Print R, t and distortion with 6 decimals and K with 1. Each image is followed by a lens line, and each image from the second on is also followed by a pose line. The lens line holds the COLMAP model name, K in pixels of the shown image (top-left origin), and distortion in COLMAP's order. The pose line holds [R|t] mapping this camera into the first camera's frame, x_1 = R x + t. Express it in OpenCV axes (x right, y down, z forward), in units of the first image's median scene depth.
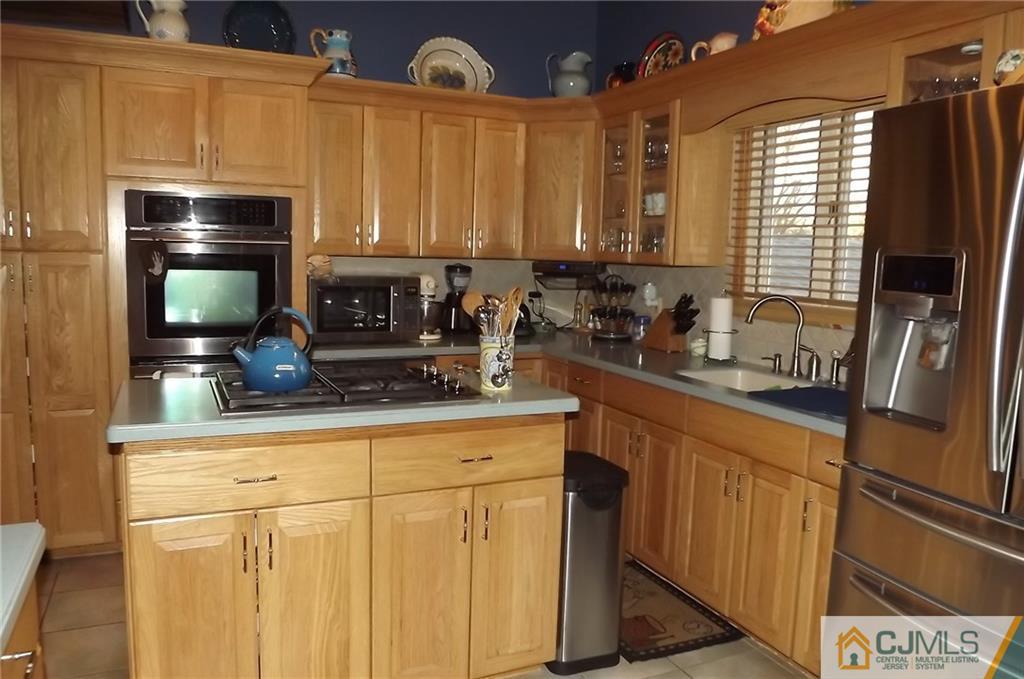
lens RADIAL K [[732.4, 0, 514.9], [0, 732.4, 345.8], [0, 0, 1]] dist [-0.079303, 0.023612]
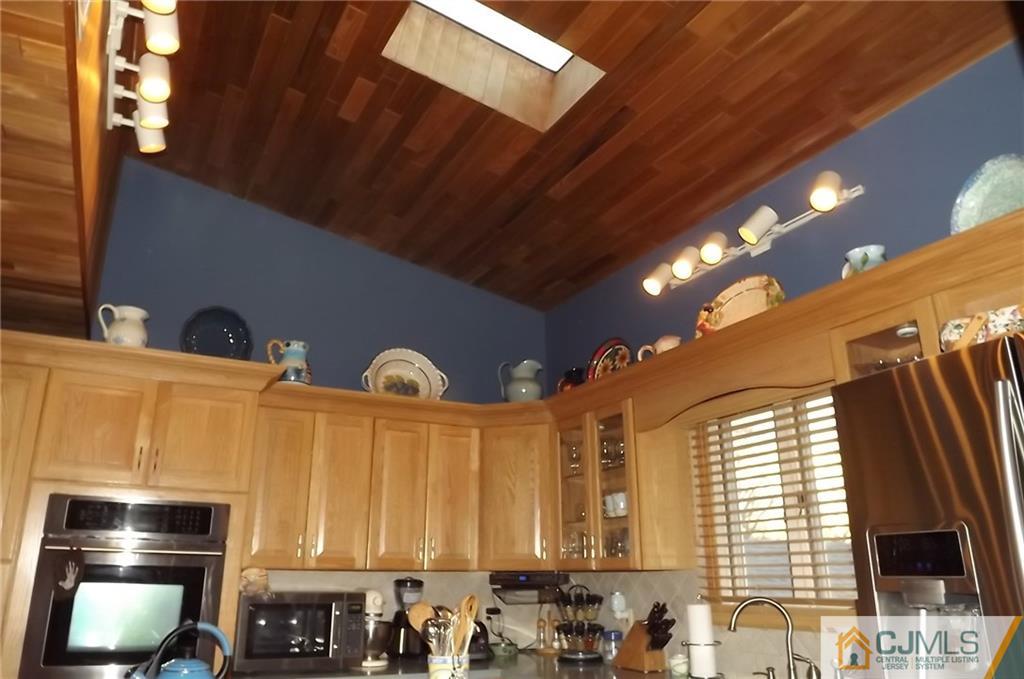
lens RADIAL K [[732.4, 0, 501.9], [0, 732.4, 321.1], [0, 0, 1]] dist [-0.079303, 0.023612]
pose [[0.998906, -0.013708, 0.044700, 0.003979], [0.032115, 0.895997, -0.442898, 0.007823], [-0.033980, 0.443849, 0.895457, 0.046076]]
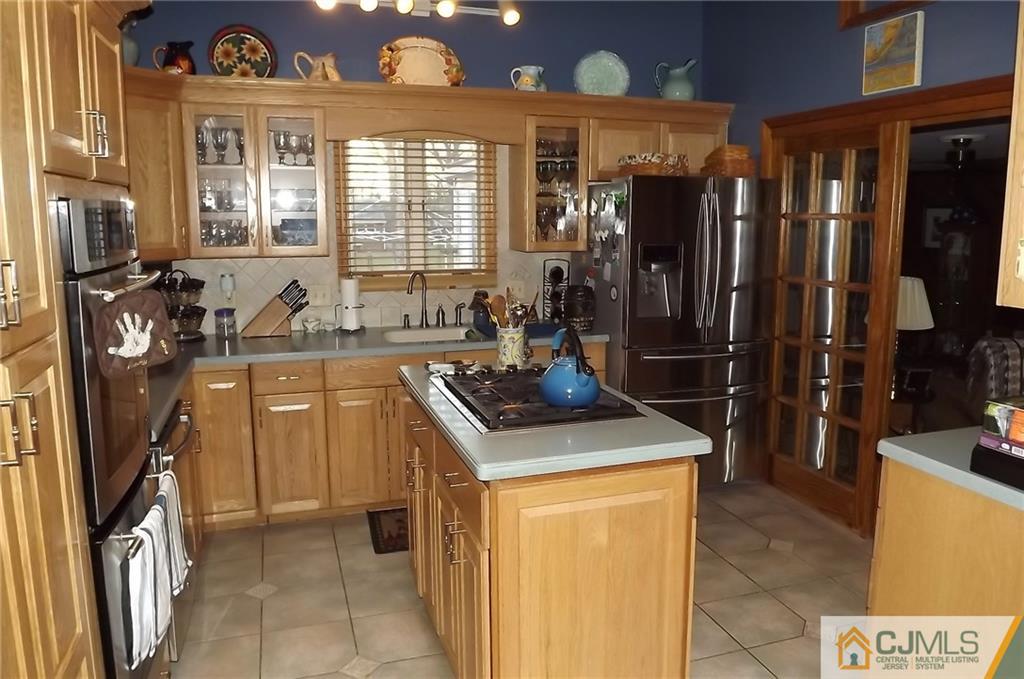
lens RADIAL K [[732.4, 0, 517.5], [0, 732.4, 339.2], [0, 0, 1]] dist [-0.079303, 0.023612]
pose [[0.118000, -0.197006, 0.973275, -0.888488], [0.124607, 0.975313, 0.182312, -0.156370], [-0.985165, 0.099764, 0.139635, 0.579562]]
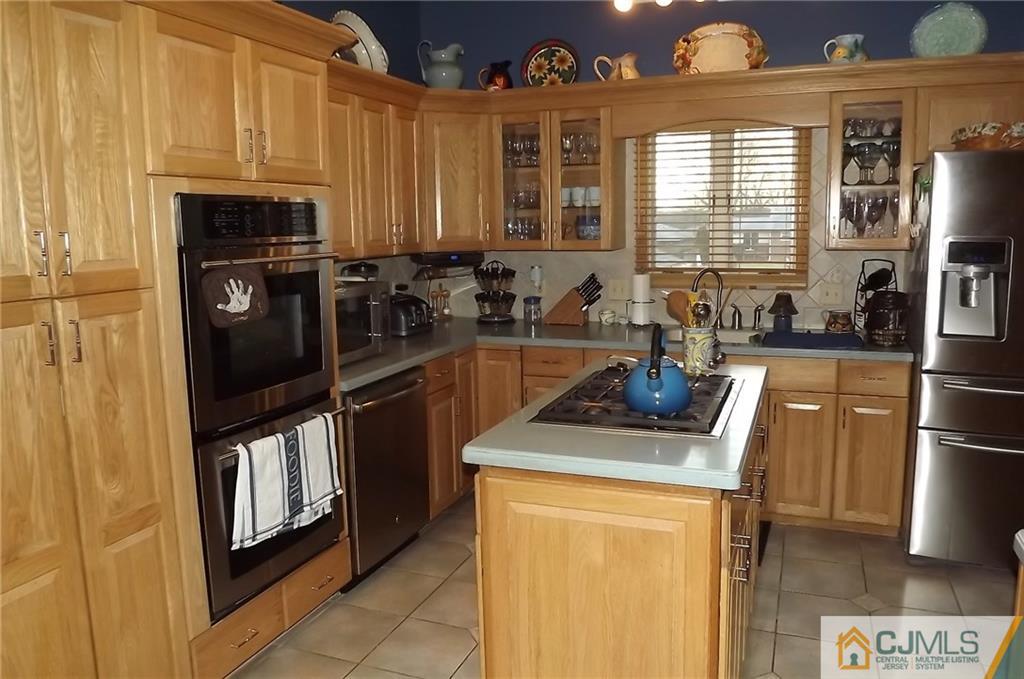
lens RADIAL K [[732.4, 0, 532.3], [0, 732.4, 331.3], [0, 0, 1]] dist [-0.079303, 0.023612]
pose [[0.719226, -0.141424, 0.680231, -0.698548], [0.123440, 0.989498, 0.075206, -0.086978], [-0.683723, 0.029878, 0.729130, 0.245459]]
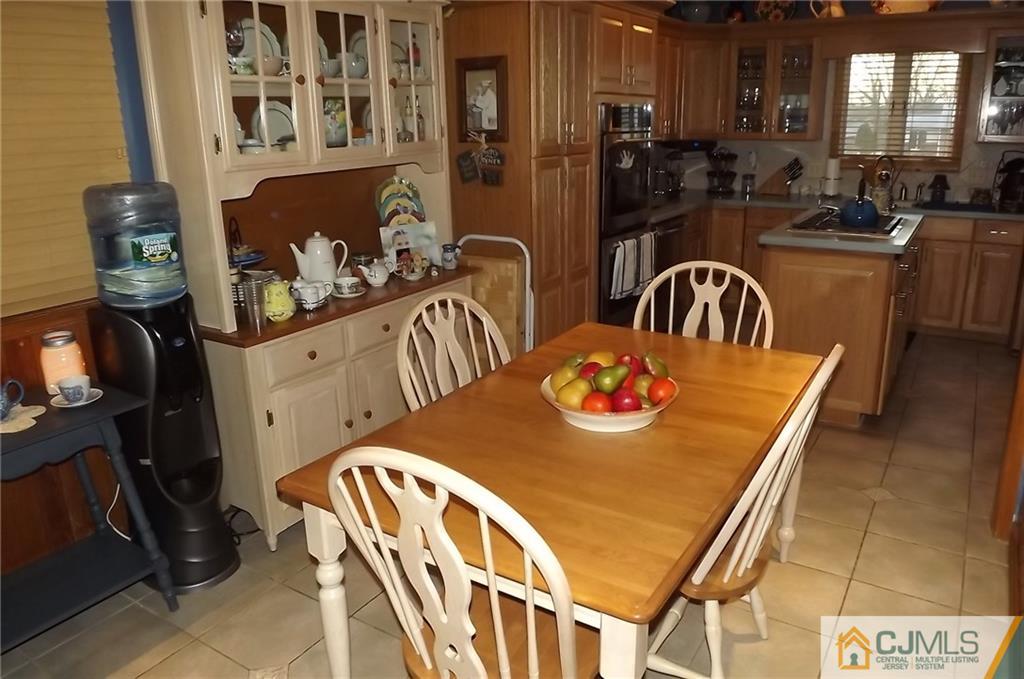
lens RADIAL K [[732.4, 0, 516.2], [0, 732.4, 336.5], [0, 0, 1]] dist [-0.079303, 0.023612]
pose [[0.845945, -0.194224, 0.496643, -1.269431], [0.108698, 0.974565, 0.195978, -0.072042], [-0.522075, -0.111802, 0.845540, -0.072340]]
